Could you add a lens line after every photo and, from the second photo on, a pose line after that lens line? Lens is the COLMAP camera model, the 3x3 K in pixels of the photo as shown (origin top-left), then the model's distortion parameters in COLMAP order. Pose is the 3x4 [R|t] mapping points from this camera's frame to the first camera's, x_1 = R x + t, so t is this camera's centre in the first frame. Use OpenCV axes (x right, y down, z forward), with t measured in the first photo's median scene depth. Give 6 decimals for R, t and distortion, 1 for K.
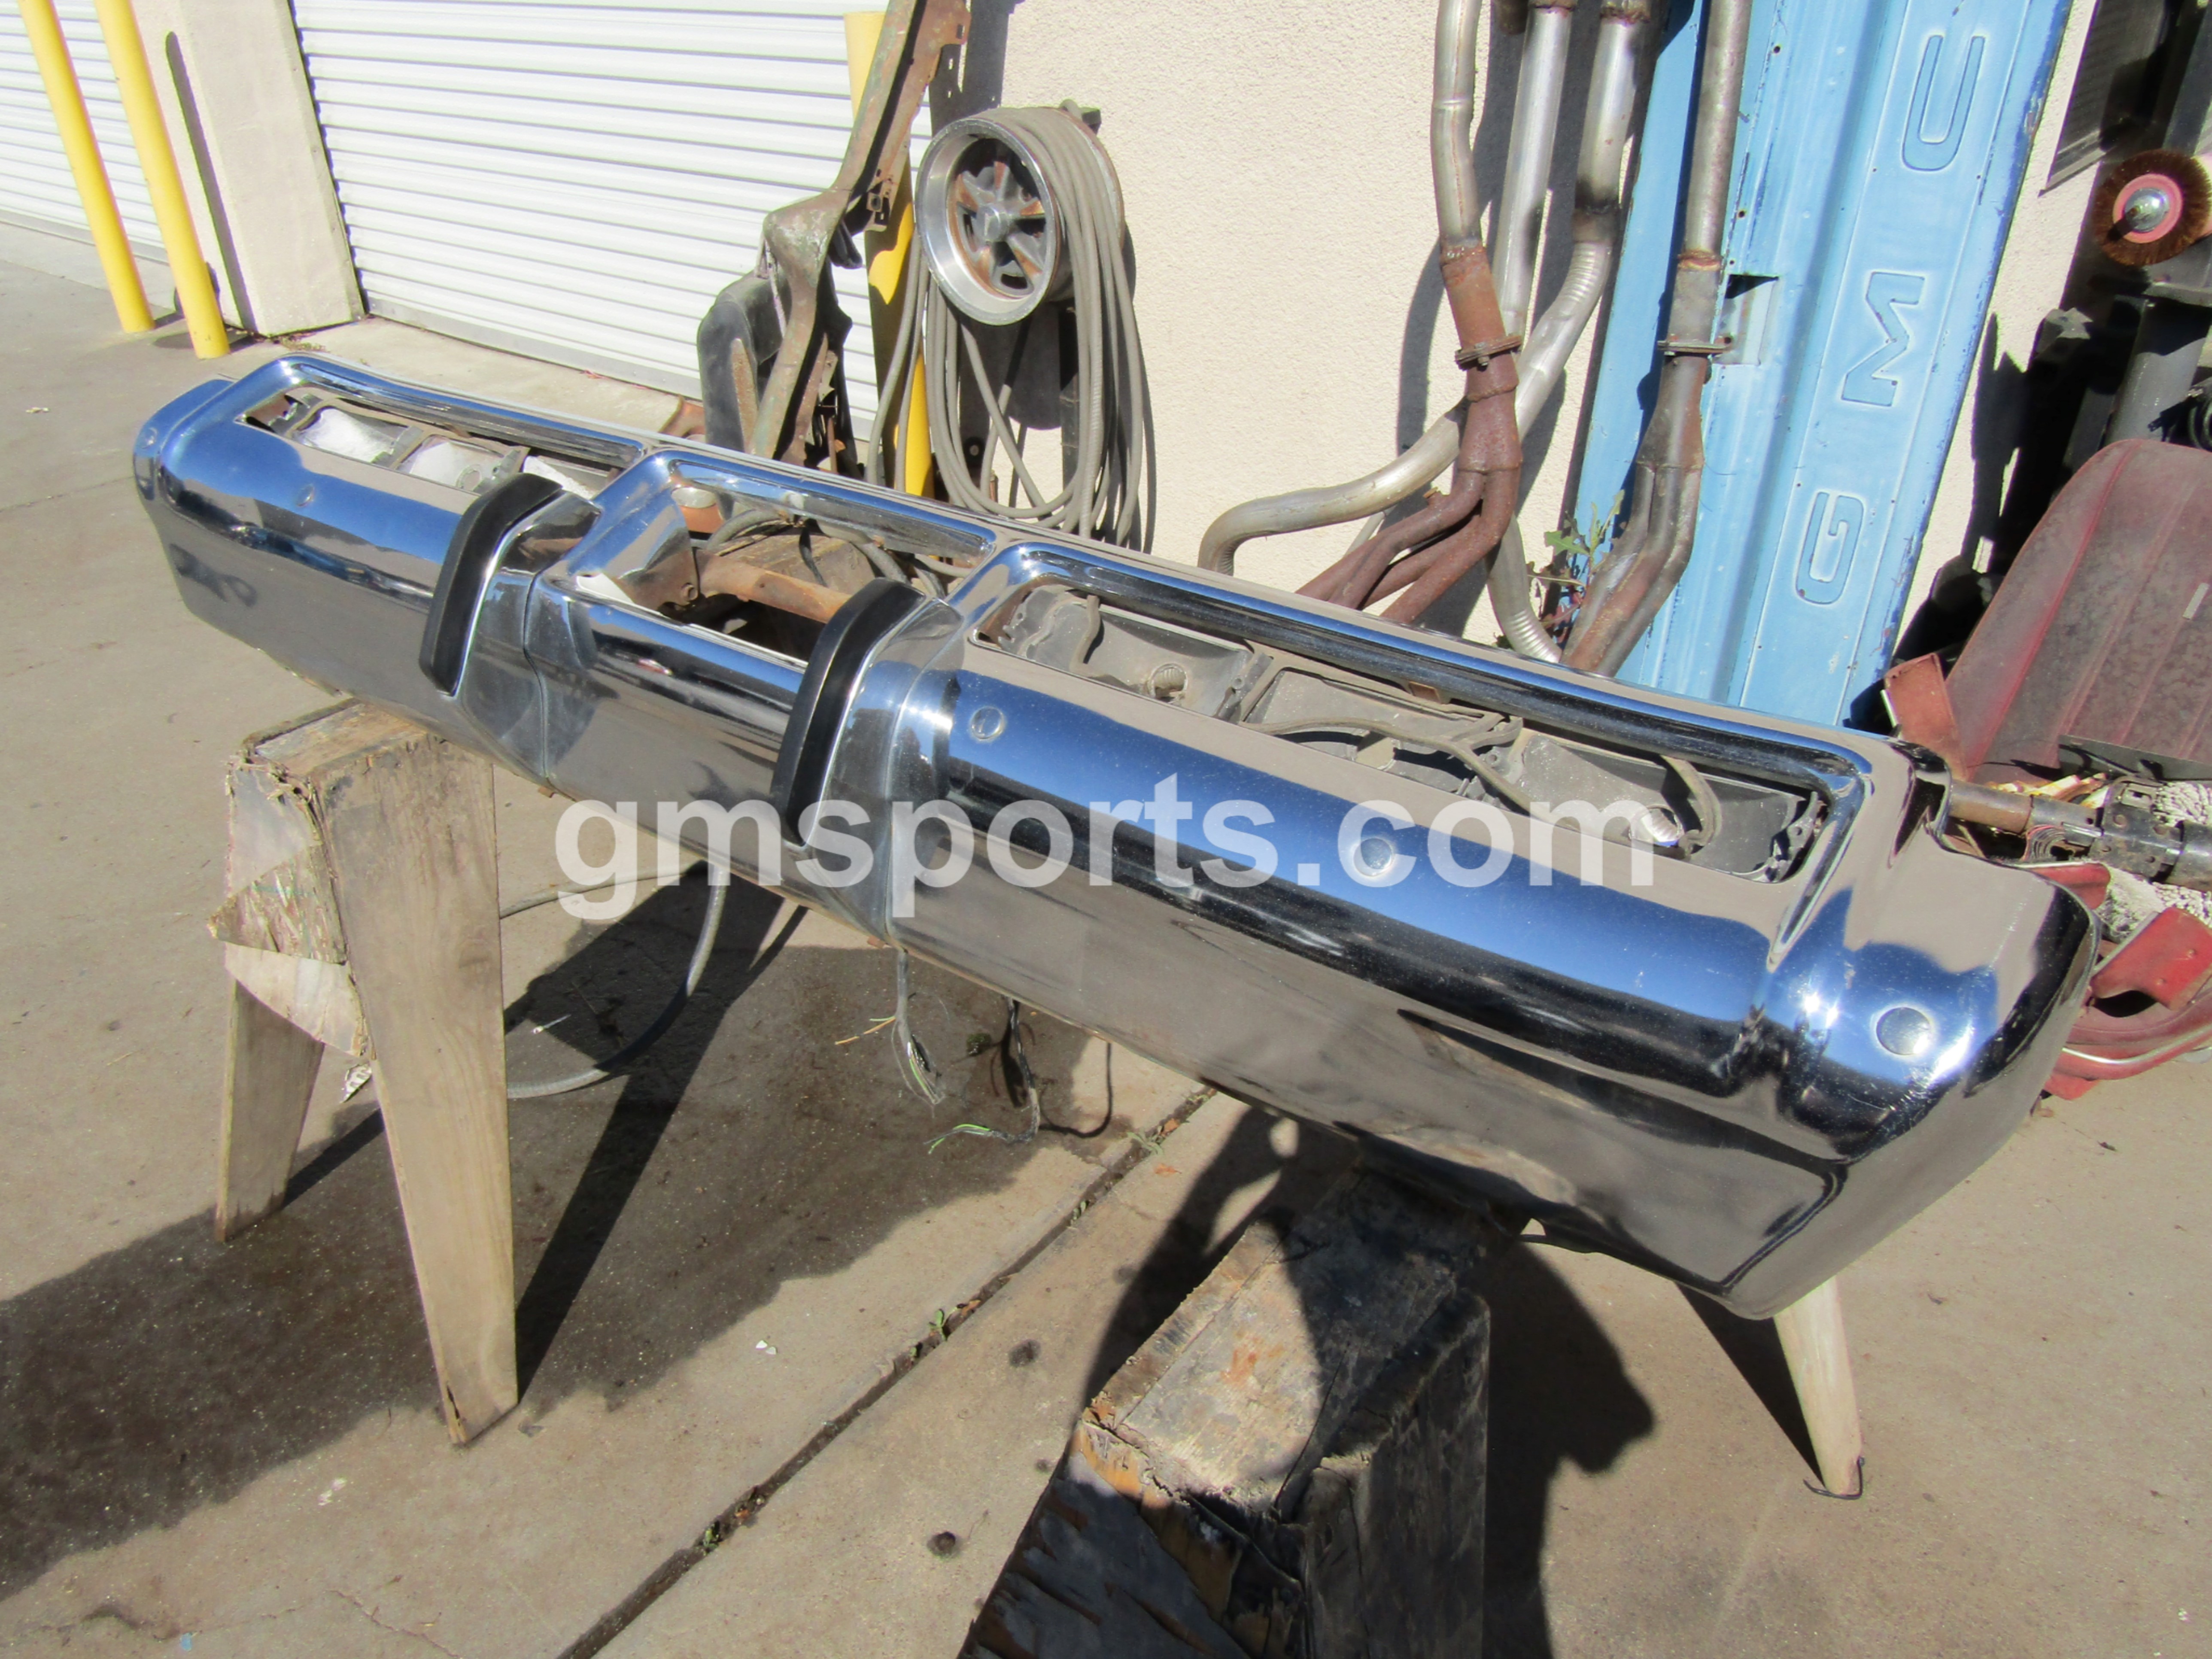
lens RADIAL K [[1566.5, 0, 1090.2], [0, 1566.5, 833.3], [0, 0, 1]] dist [-0.006604, -0.000681]
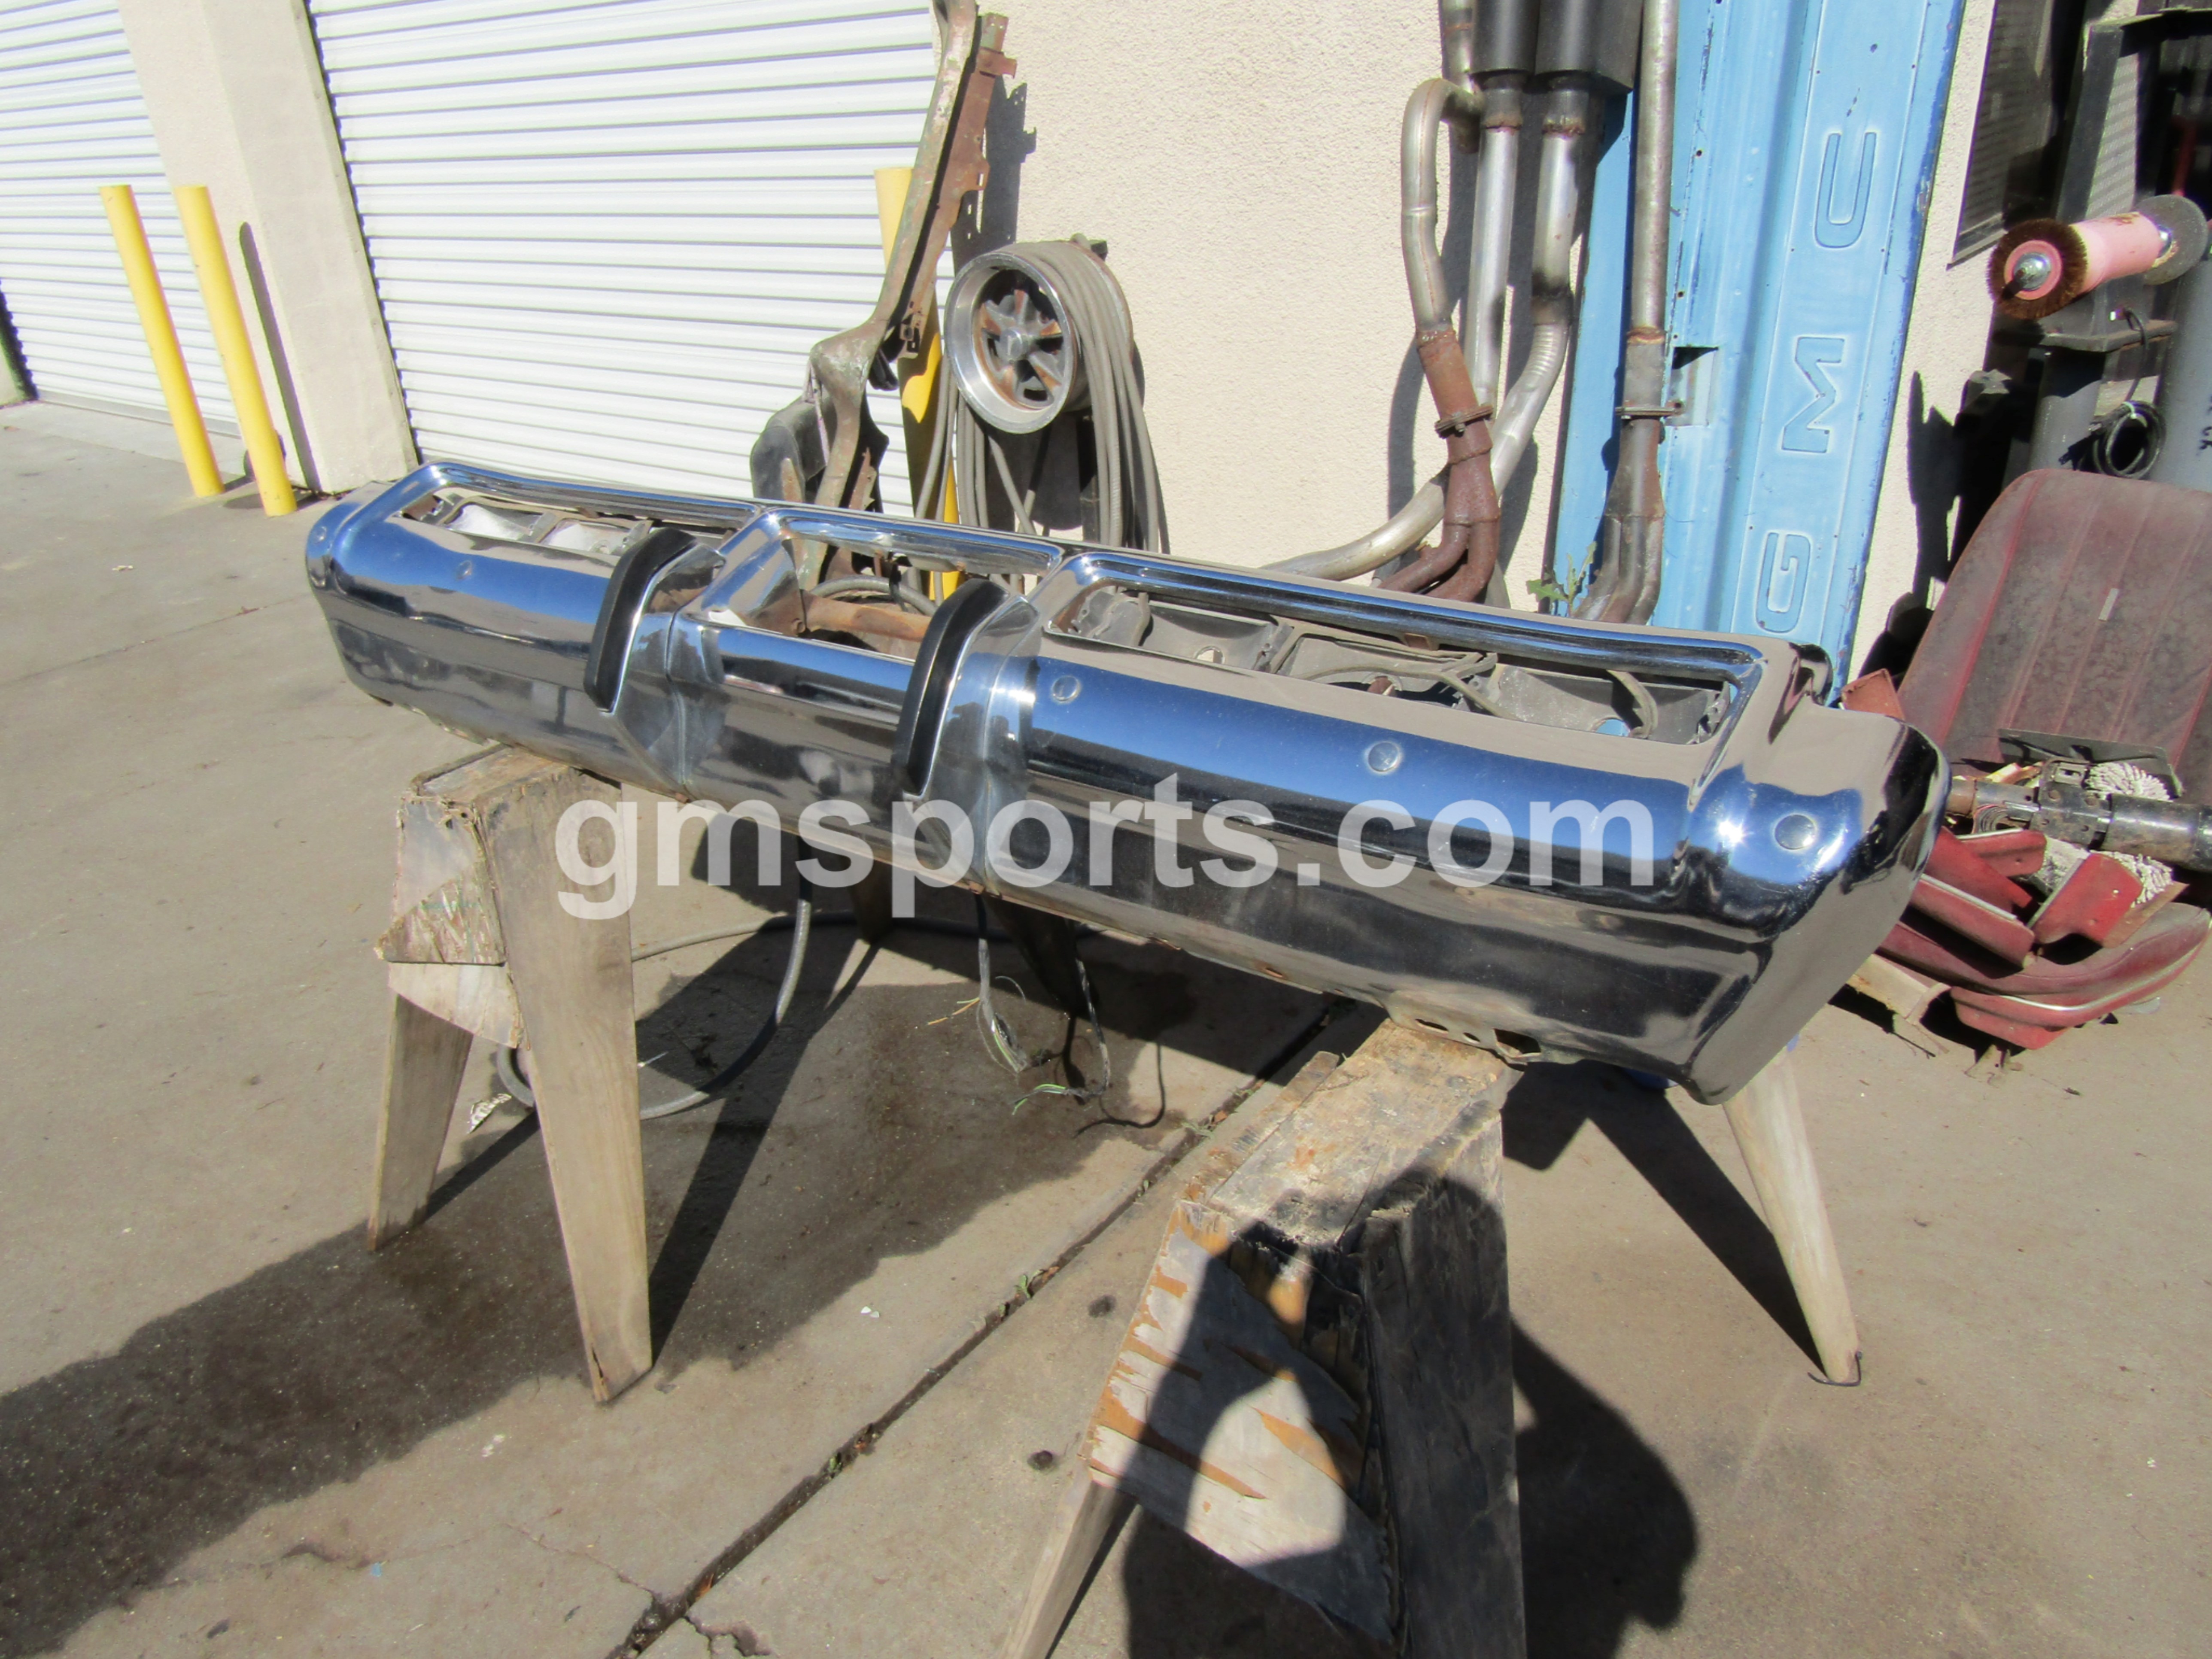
lens RADIAL K [[1562.8, 0, 1090.8], [0, 1562.8, 834.4], [0, 0, 1]] dist [-0.004810, -0.004339]
pose [[0.998907, -0.045906, -0.008762, -0.021386], [0.045019, 0.995507, -0.083298, 0.076704], [0.012546, 0.082812, 0.996486, -0.113708]]
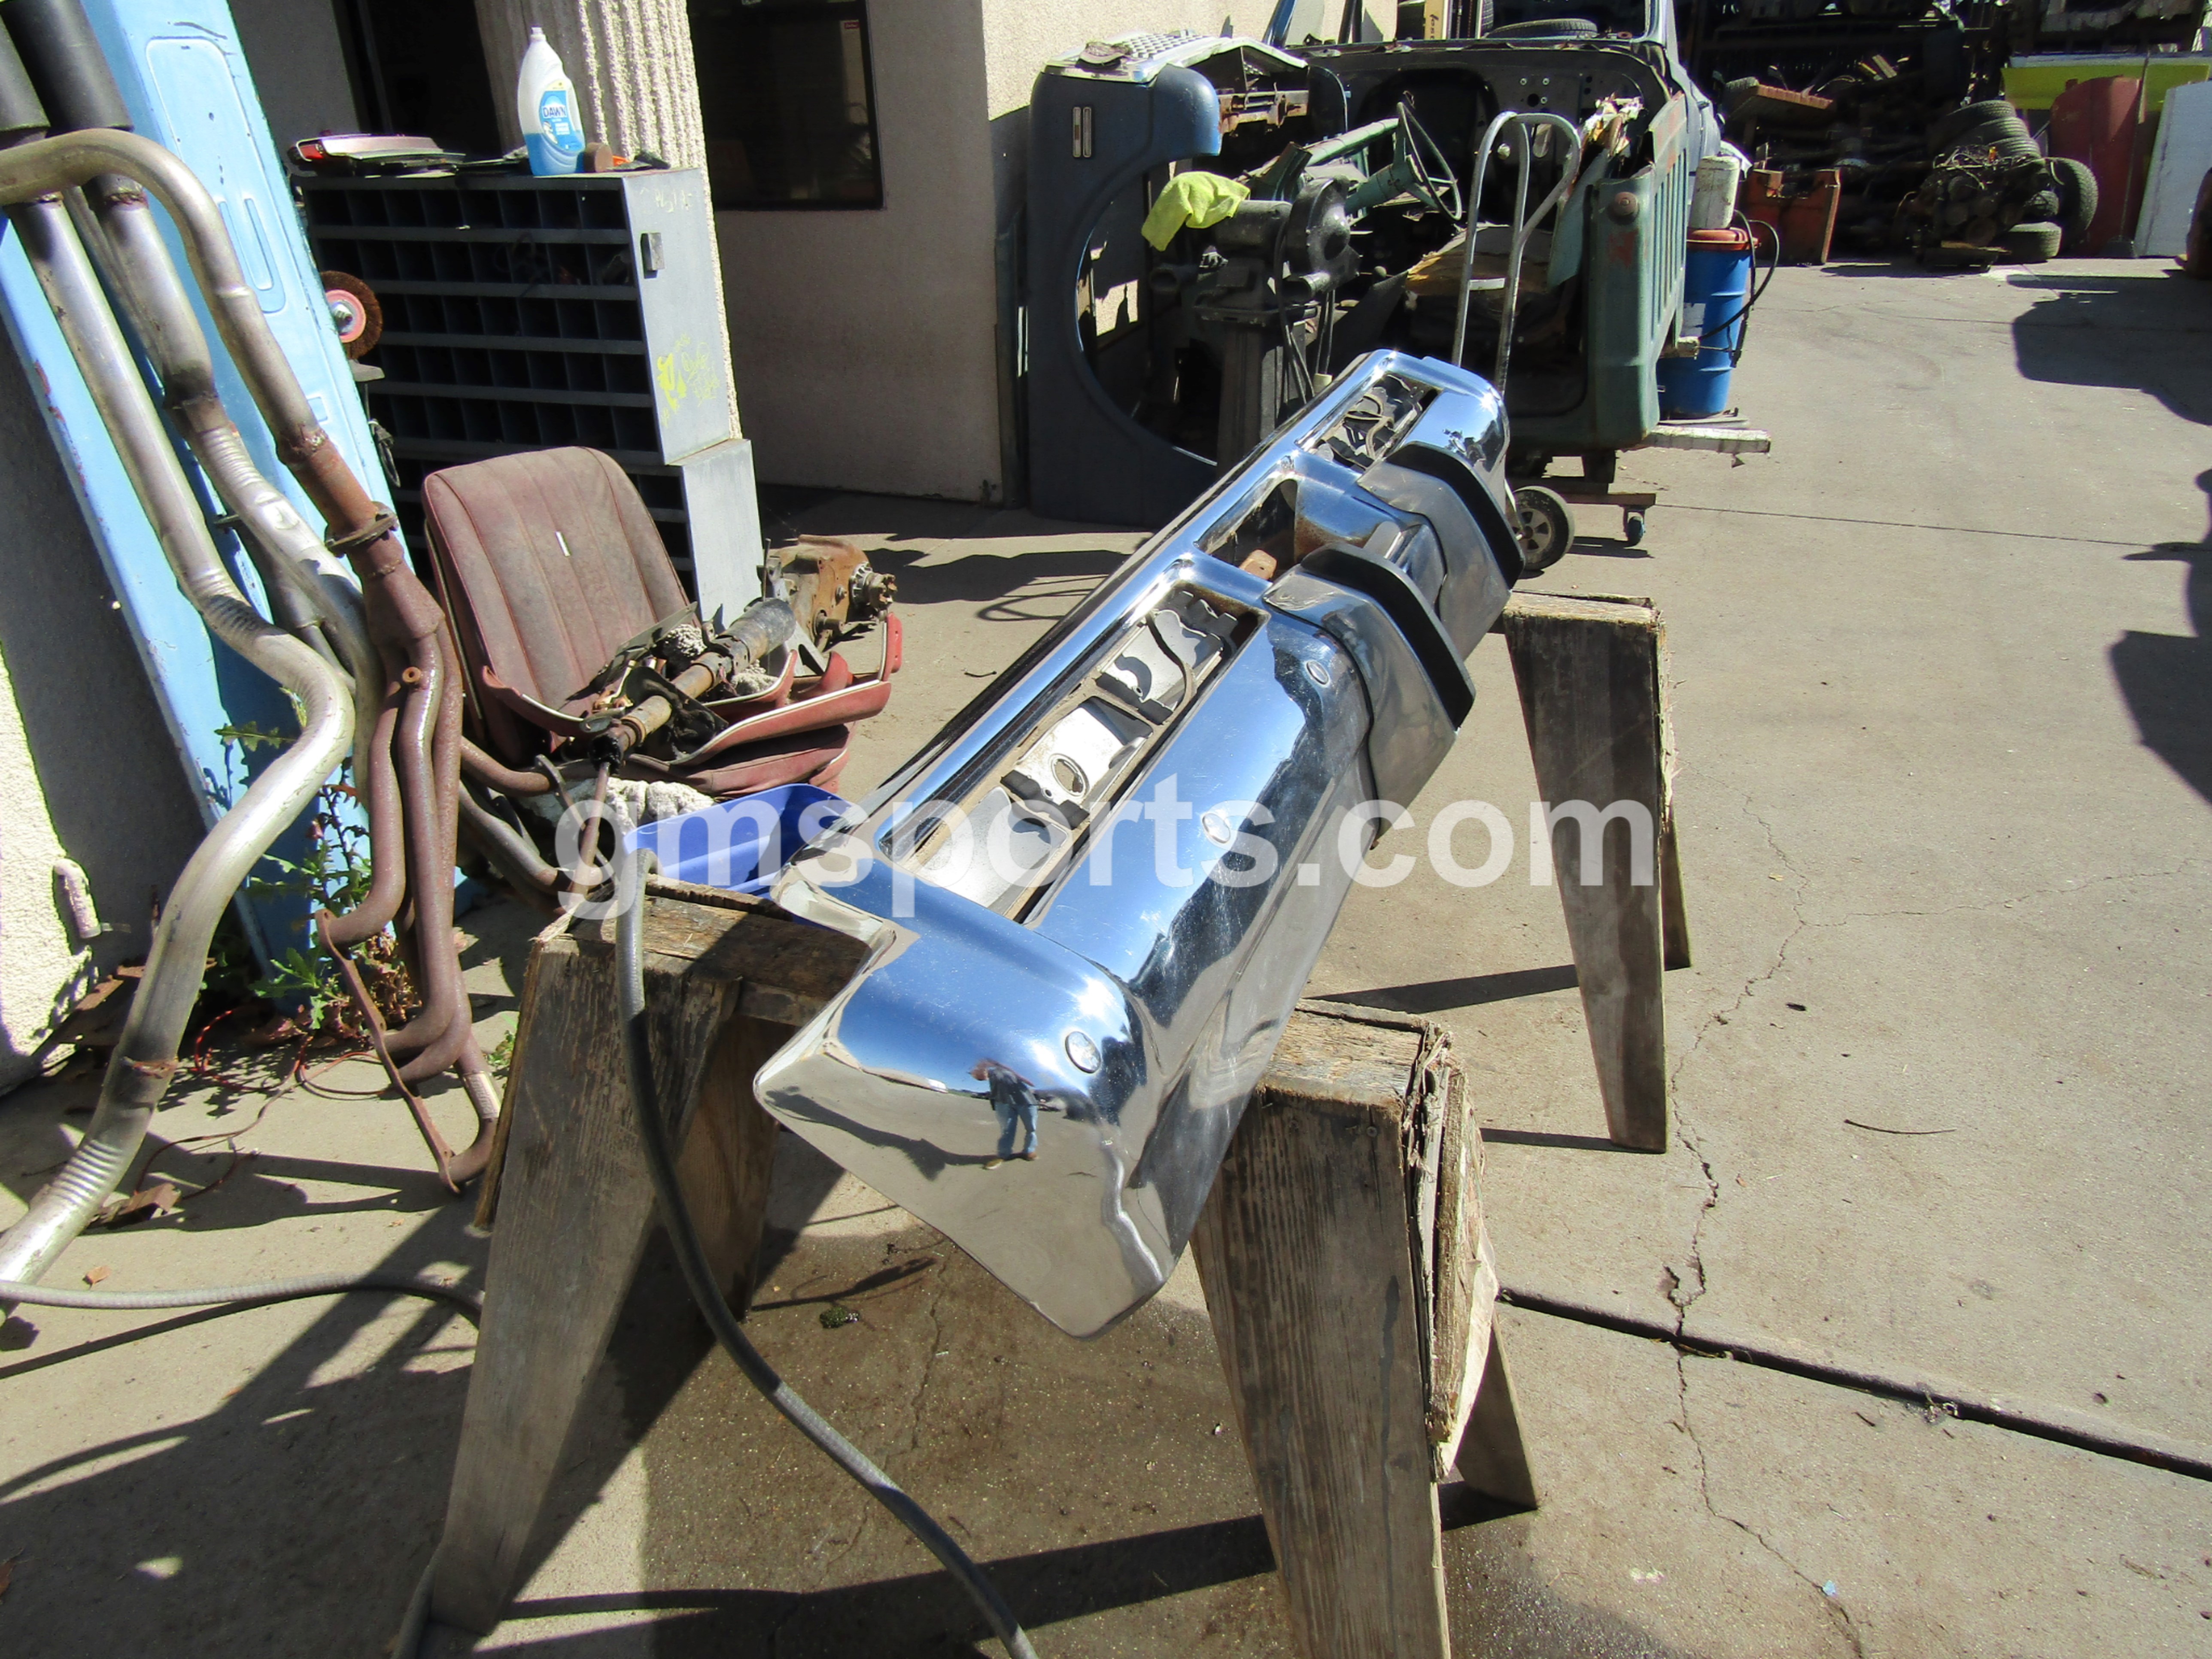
lens RADIAL K [[1587.0, 0, 1106.7], [0, 1587.0, 827.9], [0, 0, 1]] dist [-0.011338, 0.011052]
pose [[-0.311287, -0.389486, 0.866834, -0.819587], [0.514357, 0.697943, 0.498309, -0.438465], [-0.799085, 0.600979, -0.016926, 0.786795]]
